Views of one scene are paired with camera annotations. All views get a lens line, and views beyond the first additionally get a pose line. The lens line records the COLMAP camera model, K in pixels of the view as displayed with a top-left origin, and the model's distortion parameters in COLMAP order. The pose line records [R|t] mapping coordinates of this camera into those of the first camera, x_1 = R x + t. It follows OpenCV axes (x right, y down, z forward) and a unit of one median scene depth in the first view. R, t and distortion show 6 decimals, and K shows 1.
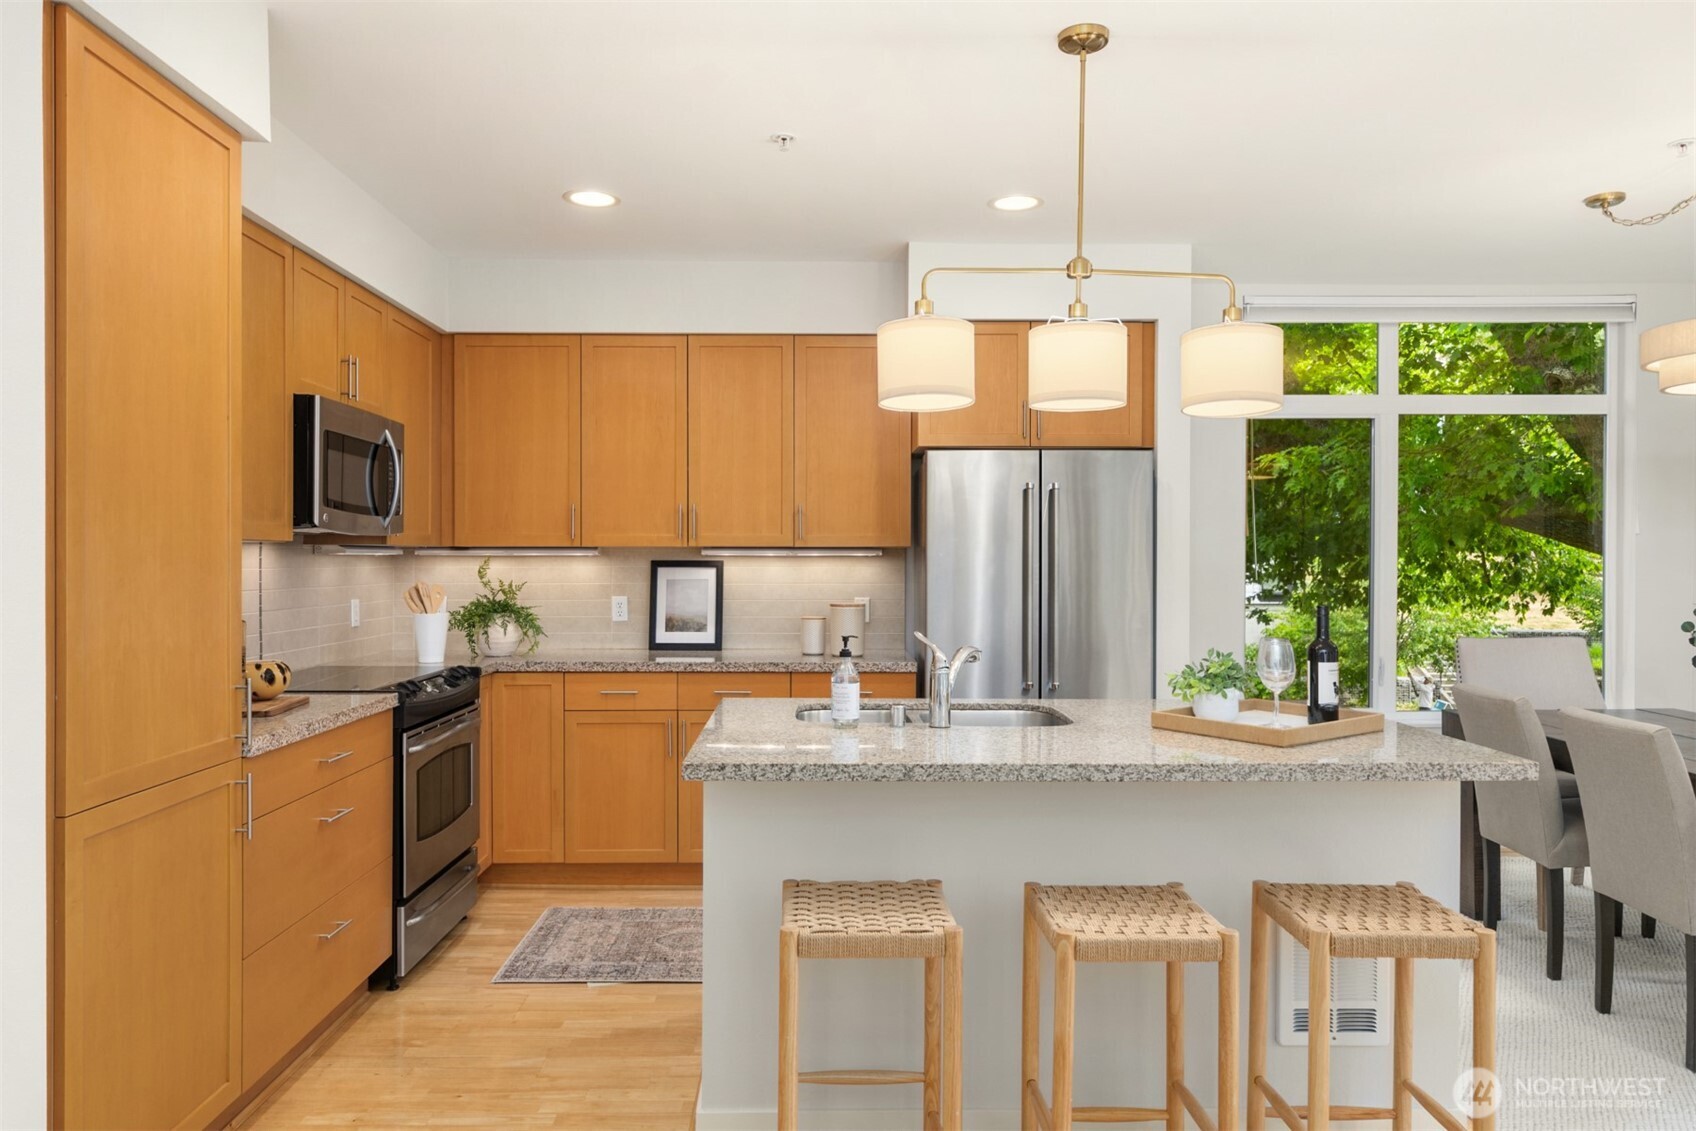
lens RADIAL K [[1167.7, 0, 846.5], [0, 1167.7, 561.6], [0, 0, 1]] dist [0.006742, 0.002975]
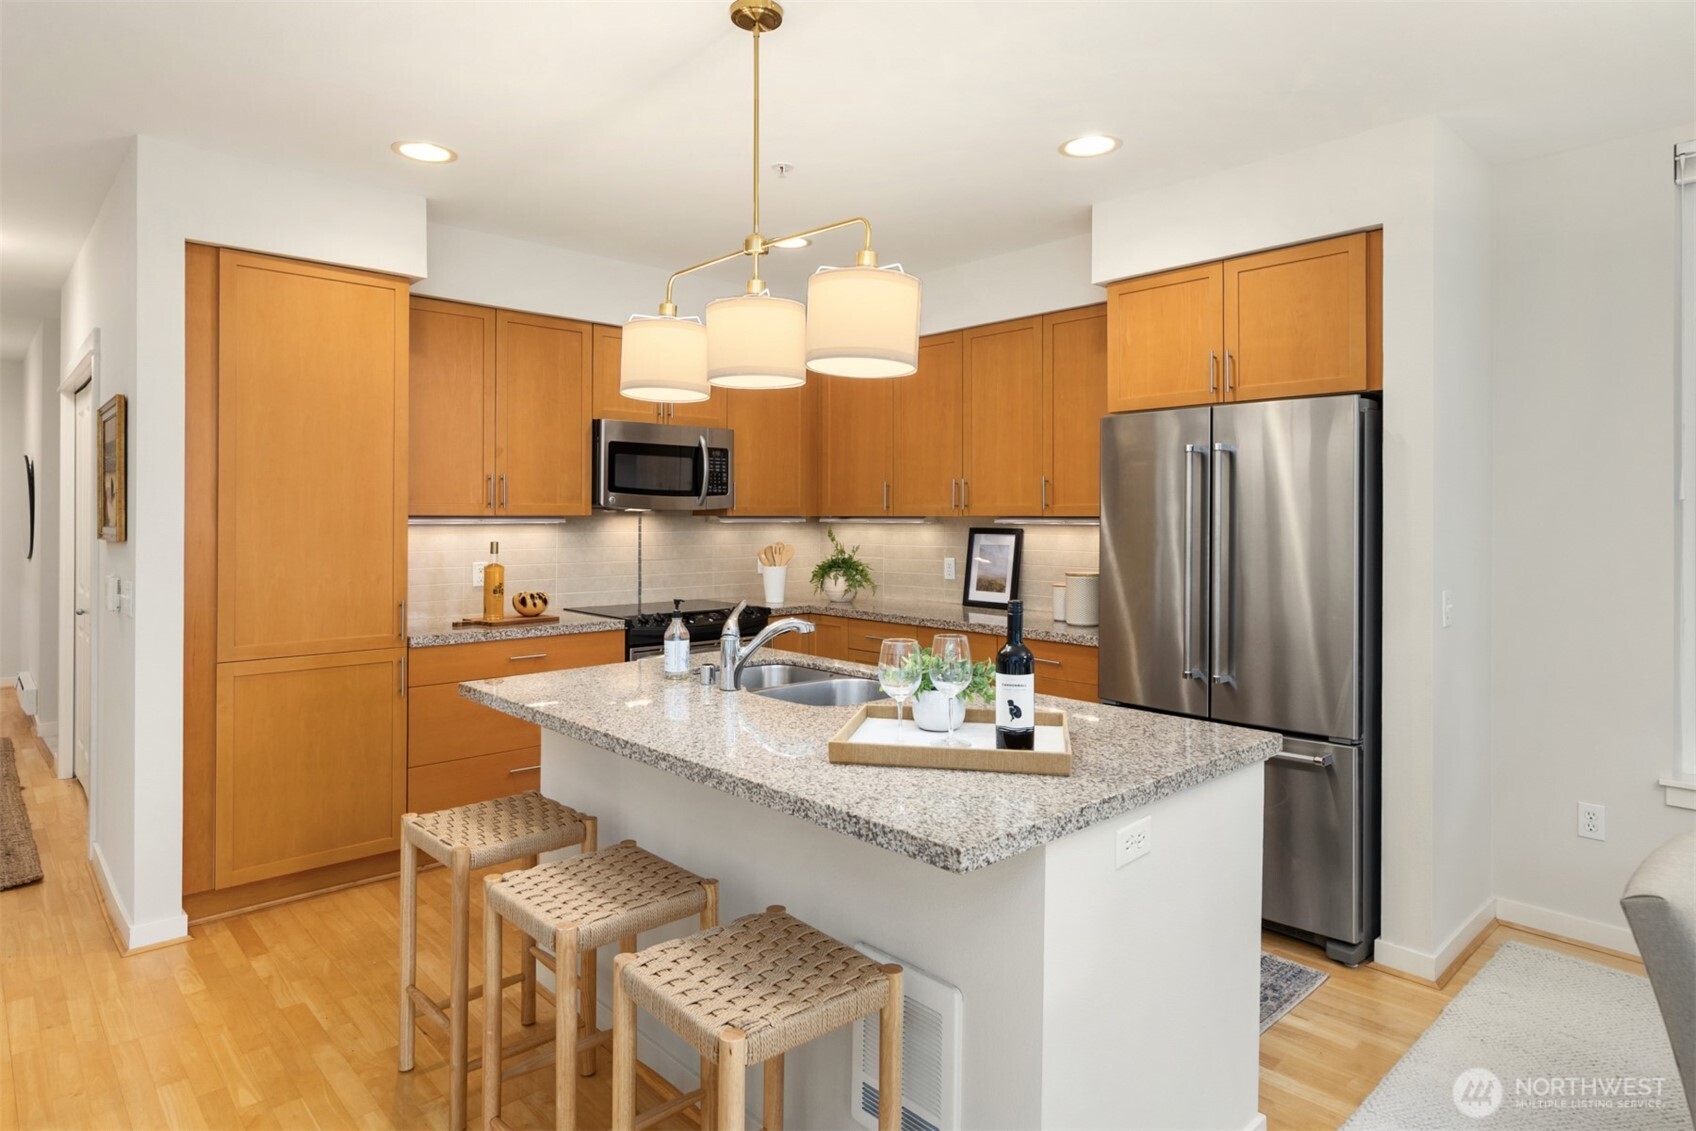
lens RADIAL K [[963.6, 0, 829.4], [0, 963.6, 508.7], [0, 0, 1]] dist [-0.016425, -0.000541]
pose [[0.652024, -0.007756, -0.758159, 0.529392], [-0.002708, 0.999917, -0.012558, -0.008606], [0.758193, 0.010241, 0.651949, 0.321566]]
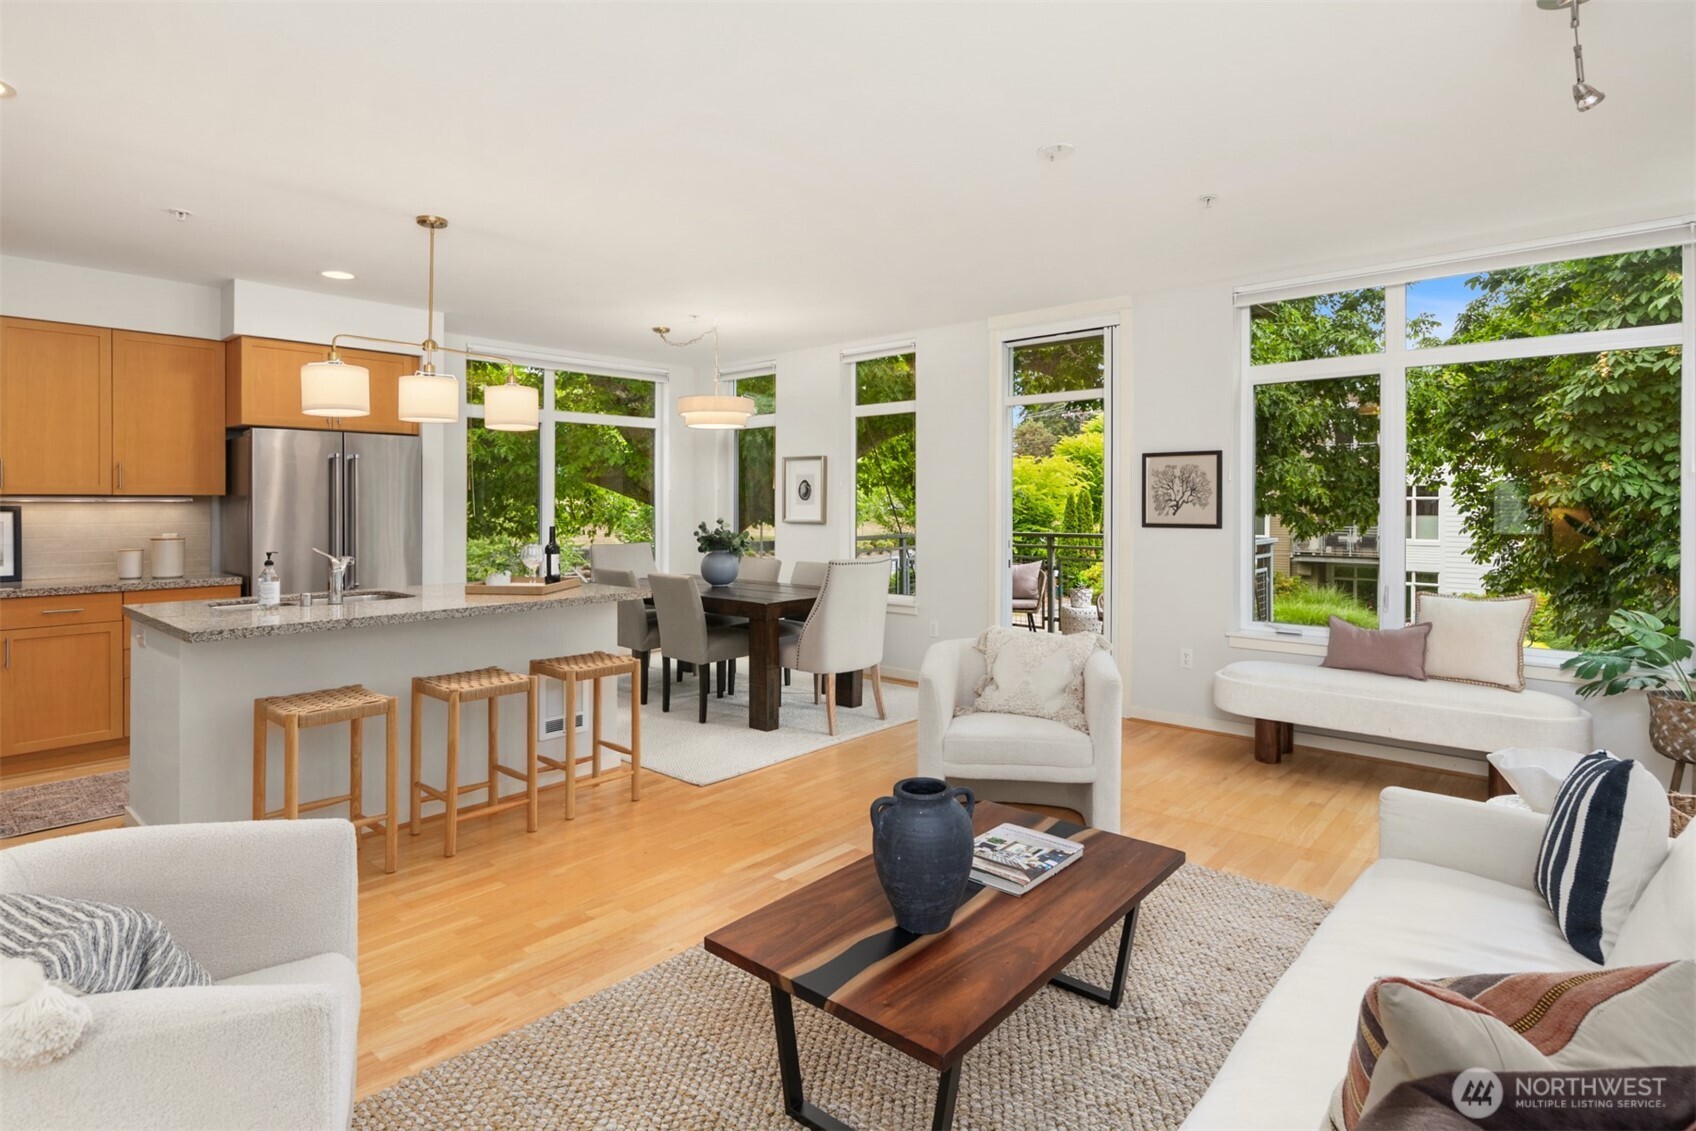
lens RADIAL K [[840.8, 0, 813.2], [0, 840.8, 509.4], [0, 0, 1]] dist [0.019603, -0.001186]
pose [[0.717853, -0.007285, 0.696157, -0.161412], [0.004518, 0.999973, 0.005805, 0.001099], [-0.696180, -0.001021, 0.717866, -0.202391]]
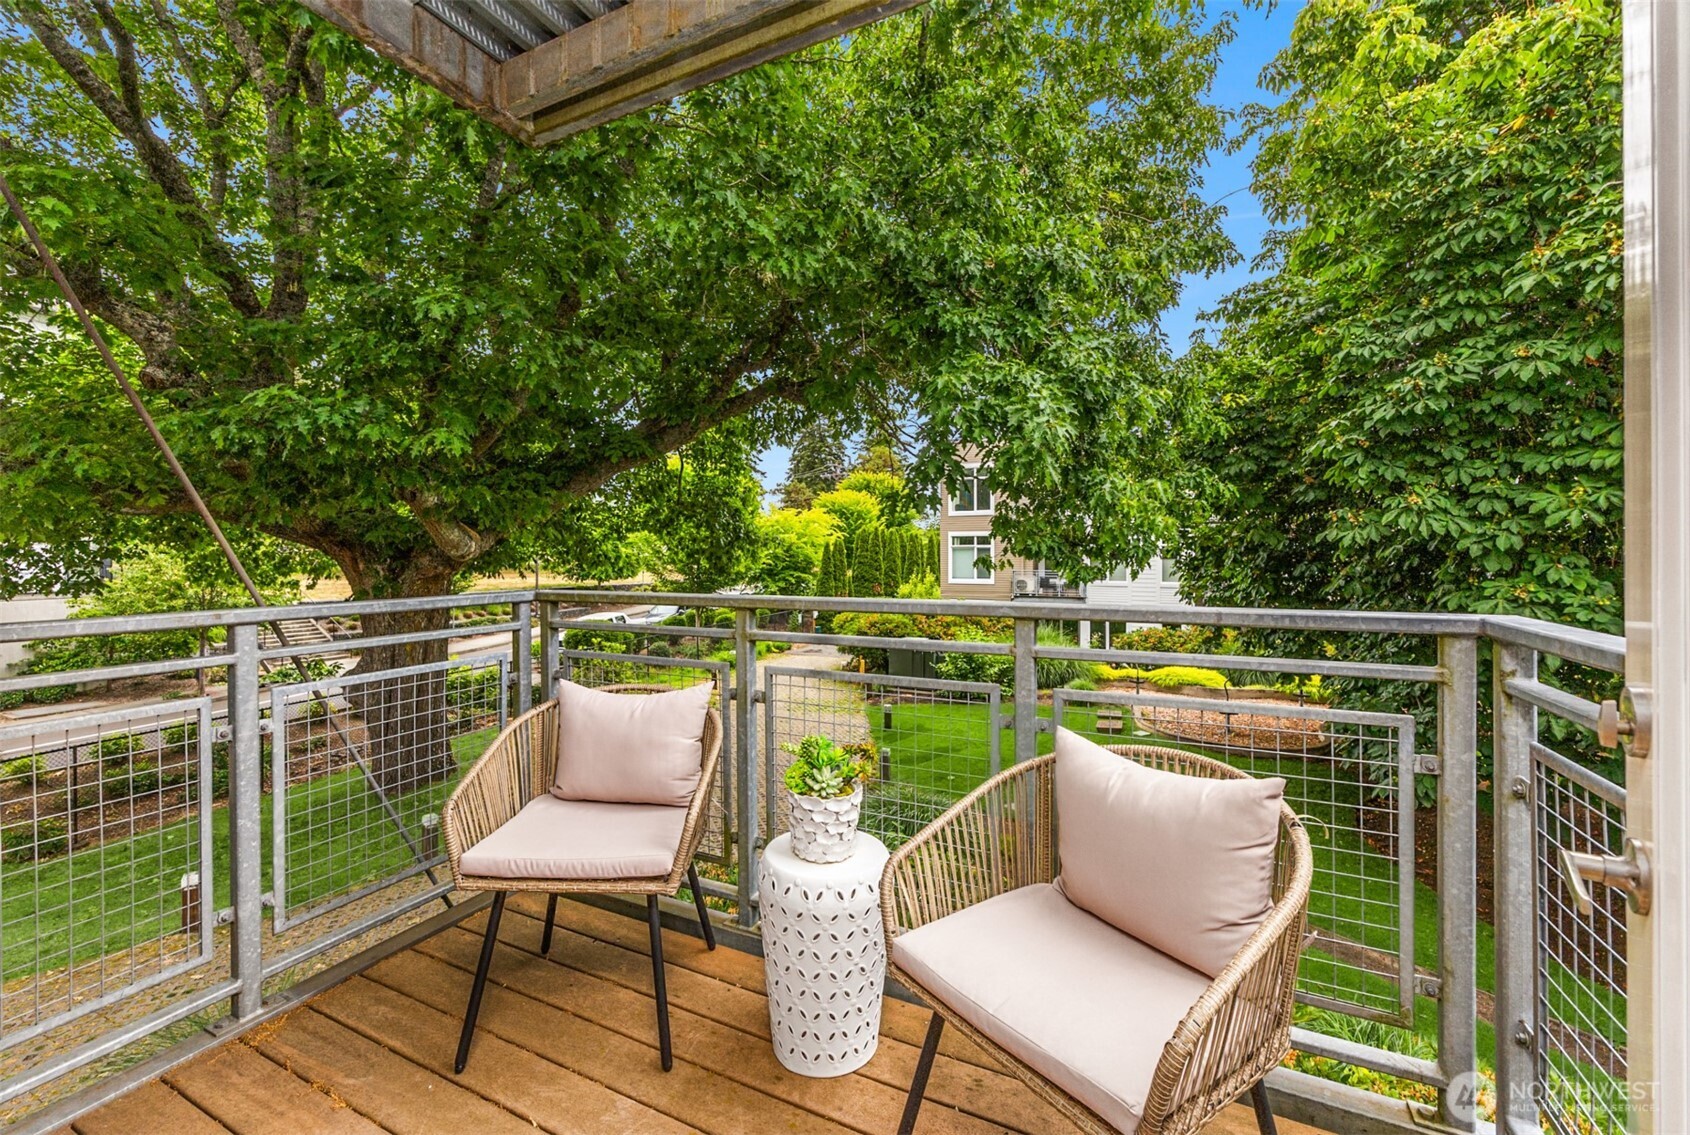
lens RADIAL K [[684.6, 0, 837.5], [0, 684.6, 557.8], [0, 0, 1]] dist [-0.002225, 0.000046]
pose [[0.472809, -0.008630, 0.881122, 0.858620], [0.005791, 0.999961, 0.006687, 0.022871], [-0.881146, 0.001941, 0.472841, 0.332268]]
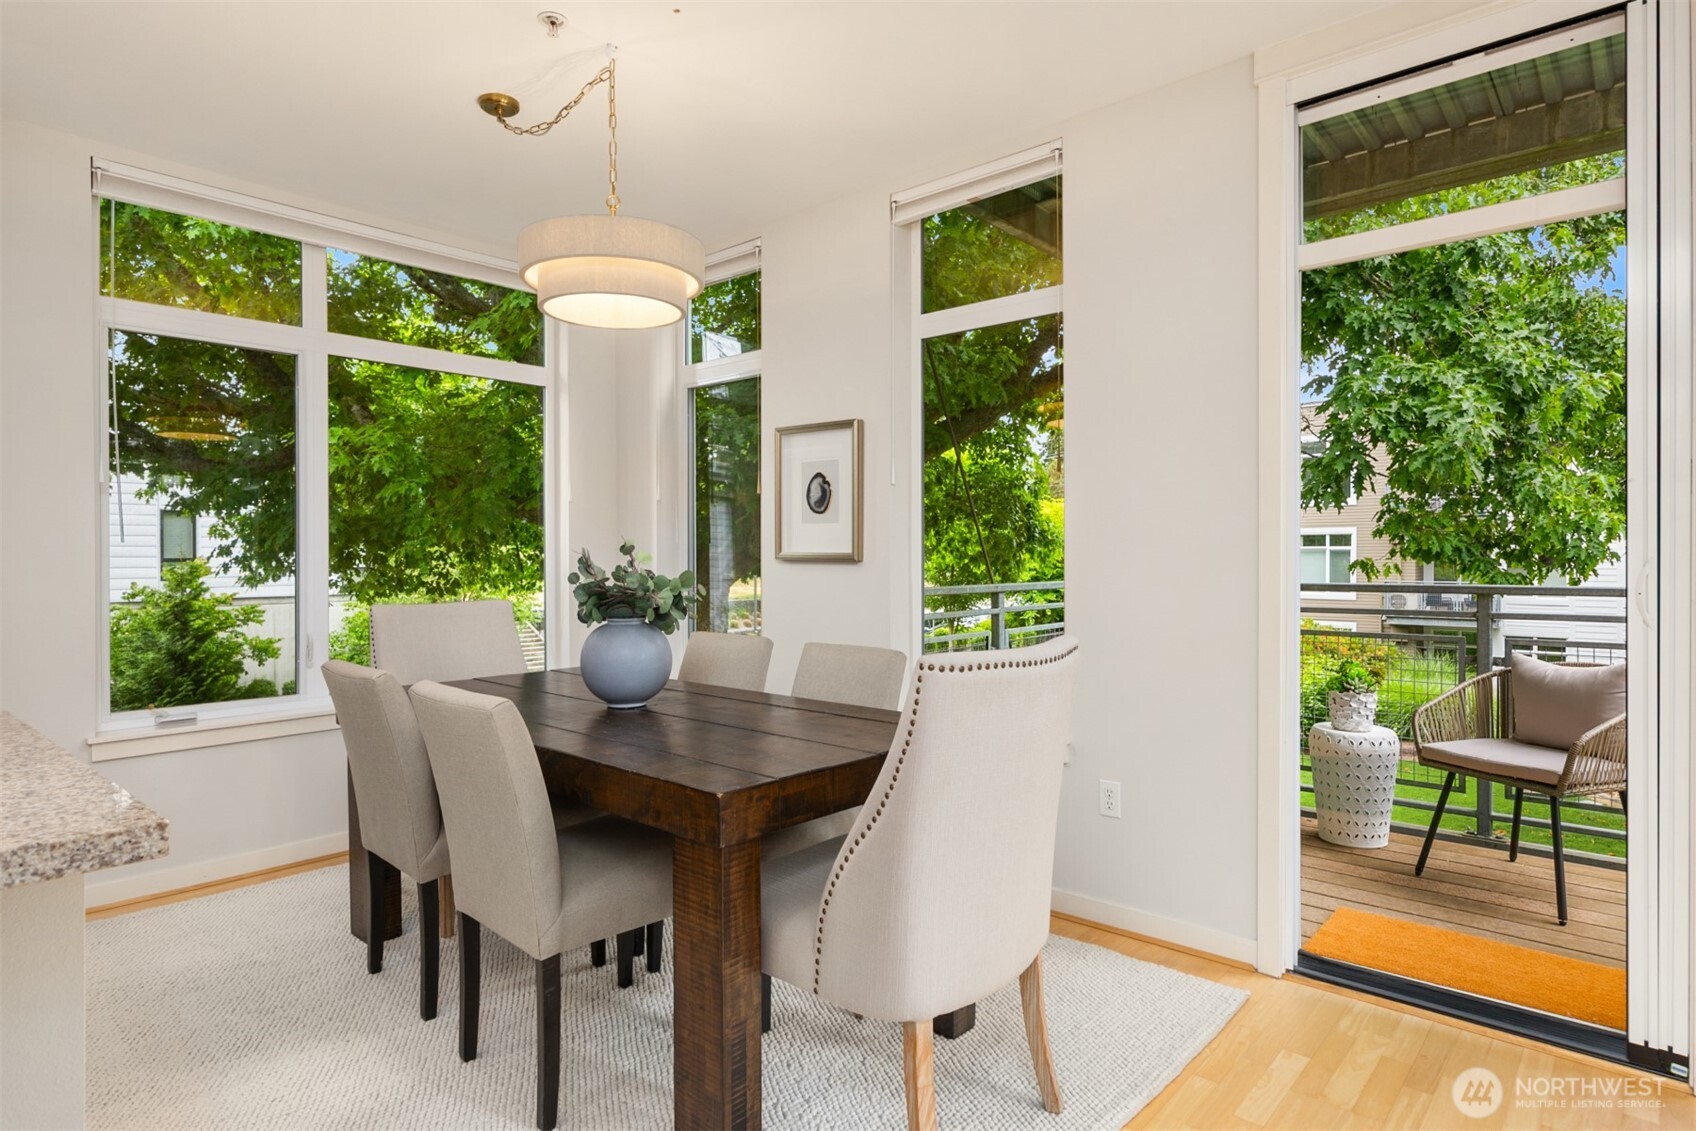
lens RADIAL K [[926.7, 0, 861.7], [0, 926.7, 565.0], [0, 0, 1]] dist [-0.005649, 0.000468]
pose [[0.675189, -0.006488, 0.737616, 0.268516], [0.002957, 0.999977, 0.006089, 0.031958], [-0.737639, -0.001930, 0.675193, 0.277540]]
